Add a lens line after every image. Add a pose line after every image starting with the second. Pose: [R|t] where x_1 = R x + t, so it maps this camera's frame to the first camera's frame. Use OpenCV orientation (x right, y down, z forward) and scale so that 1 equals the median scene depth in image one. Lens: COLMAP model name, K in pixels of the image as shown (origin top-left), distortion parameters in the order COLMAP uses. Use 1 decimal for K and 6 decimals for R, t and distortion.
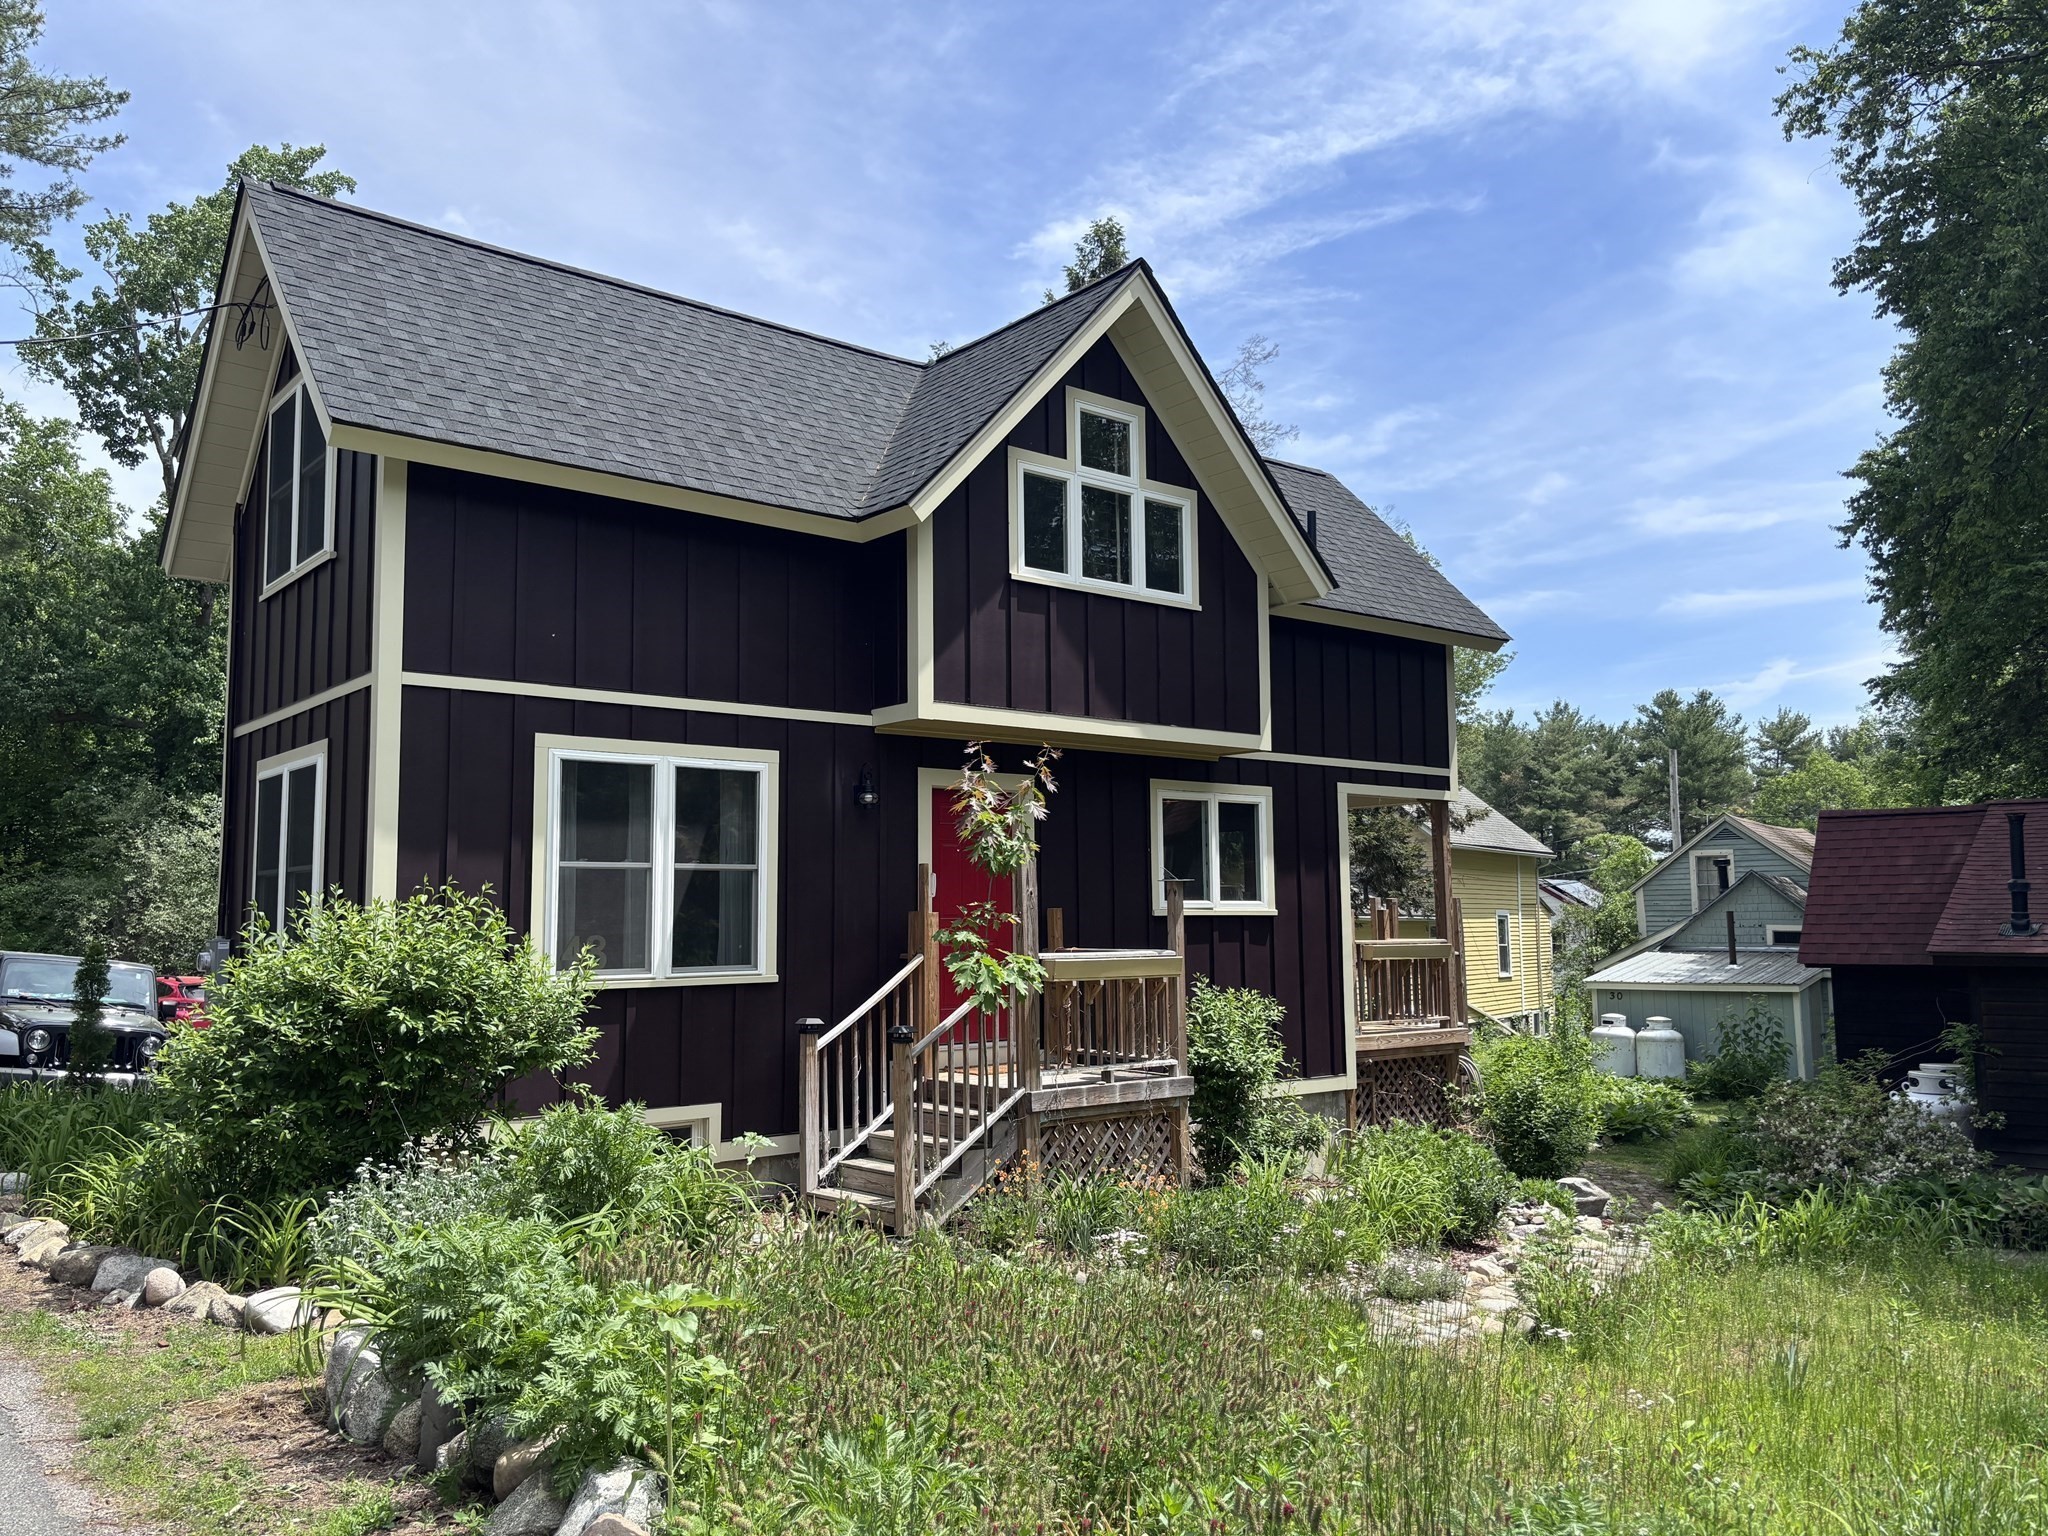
lens RADIAL K [[1539.5, 0, 1024.0], [0, 1539.5, 768.0], [0, 0, 1]] dist [0.036951, -0.002637]
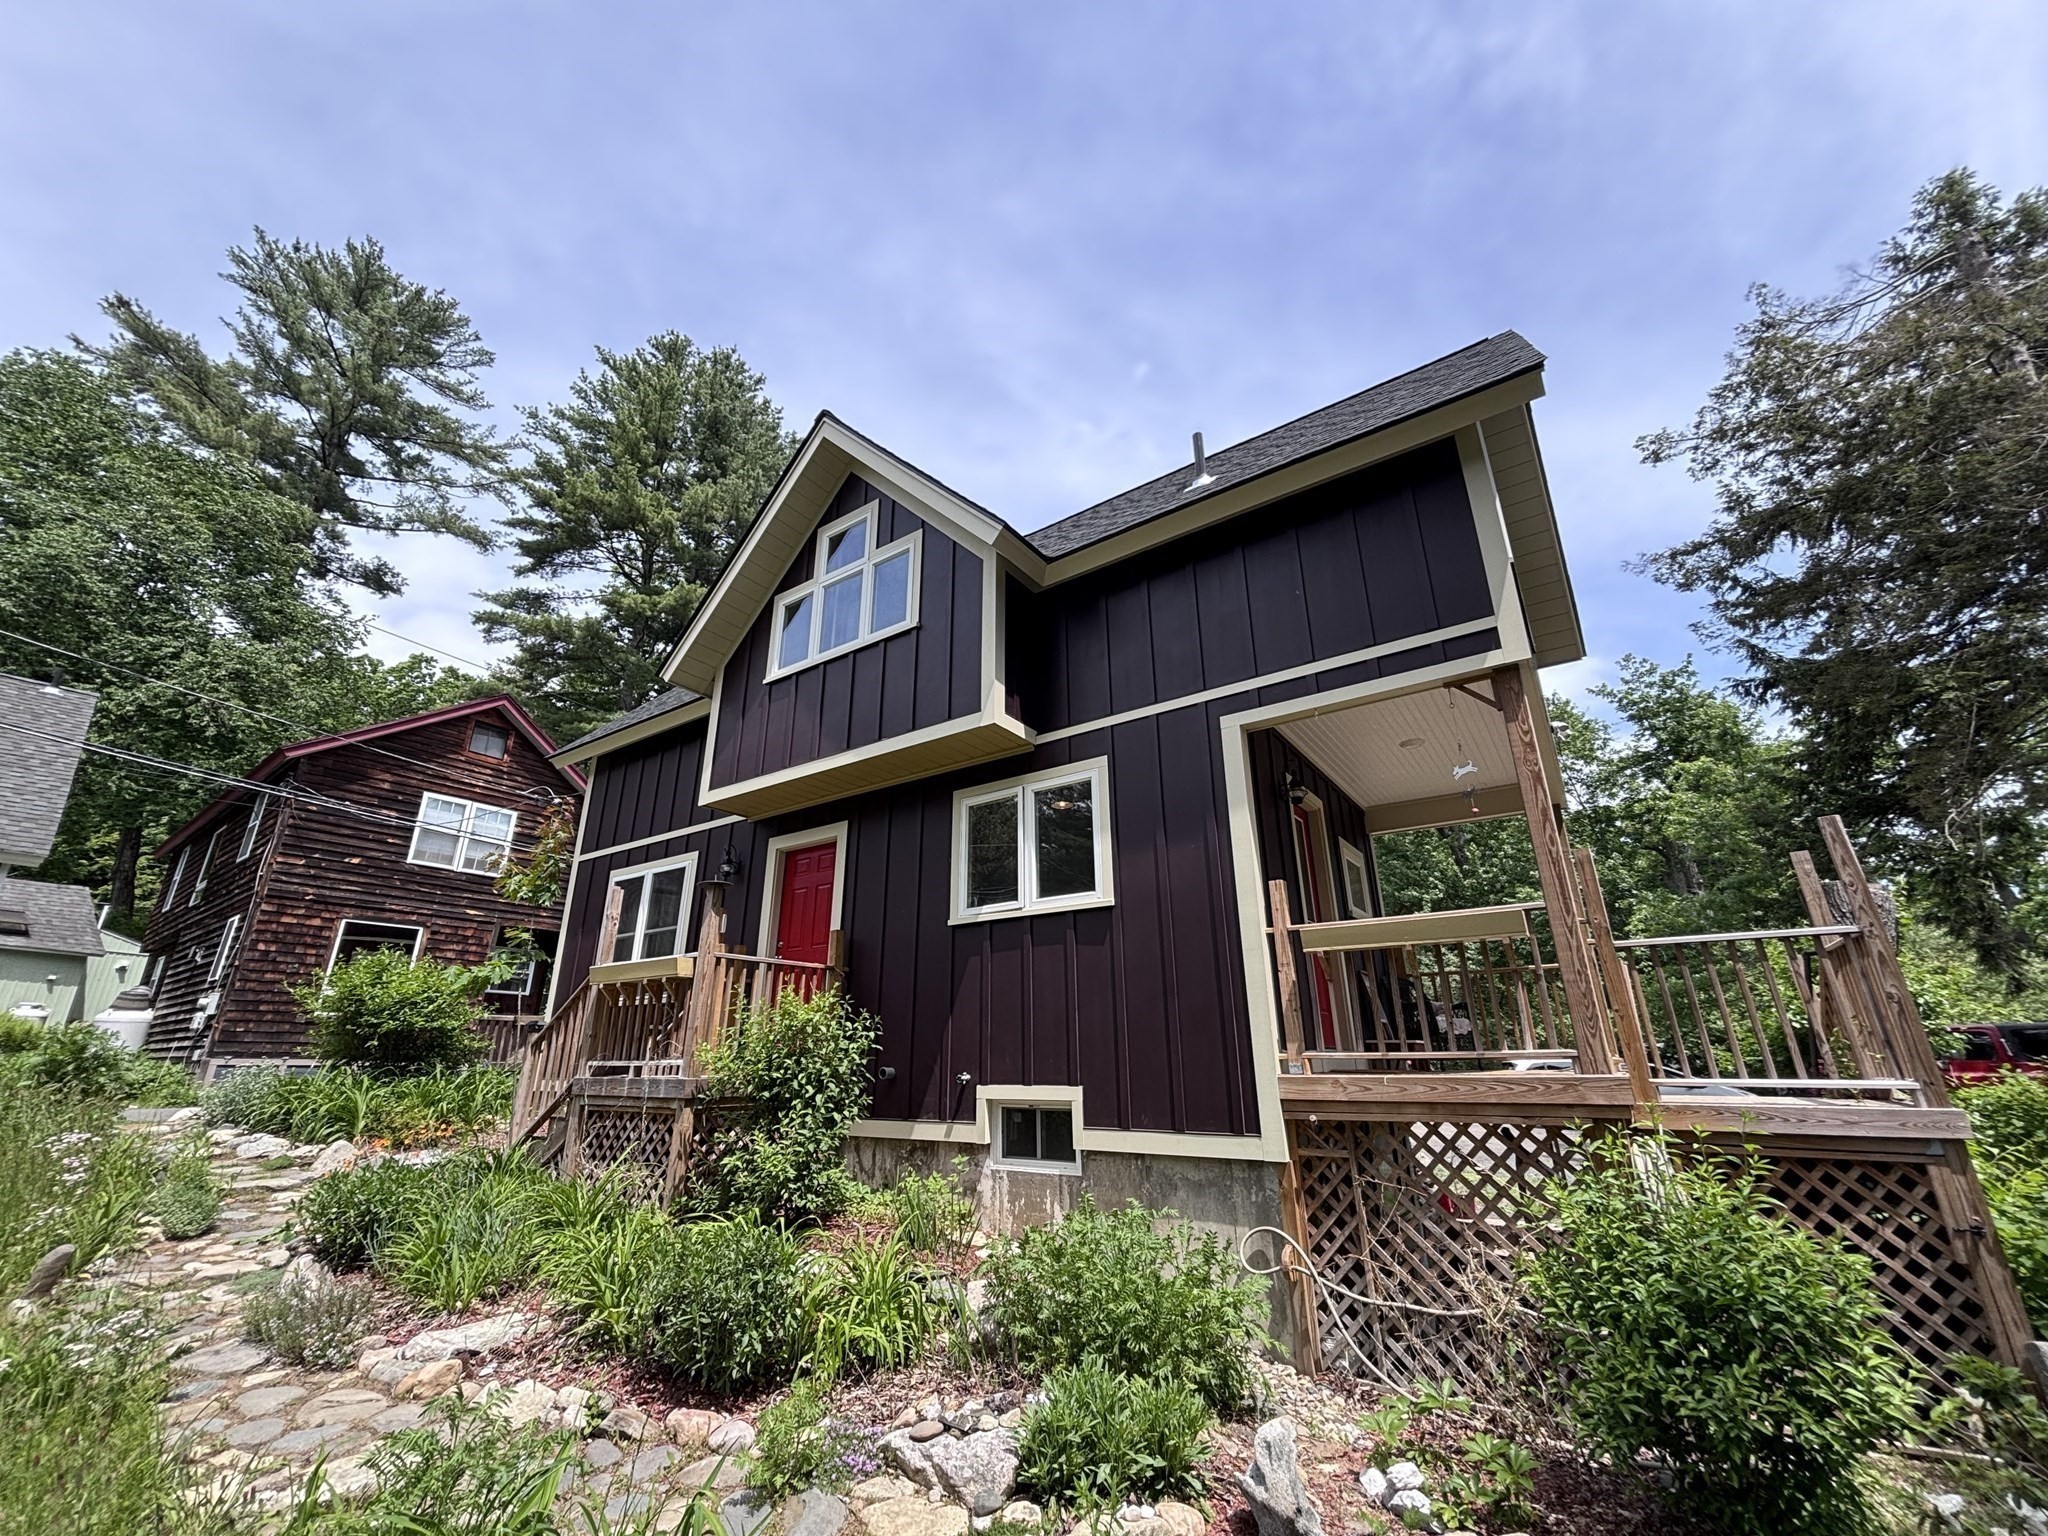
lens RADIAL K [[817.3, 0, 1024.0], [0, 817.3, 768.0], [0, 0, 1]] dist [-0.011941, 0.000427]
pose [[0.271367, -0.315189, -0.909404, 0.697240], [0.098397, 0.948993, -0.299549, 0.187002], [0.957433, -0.008195, 0.288539, 1.042557]]
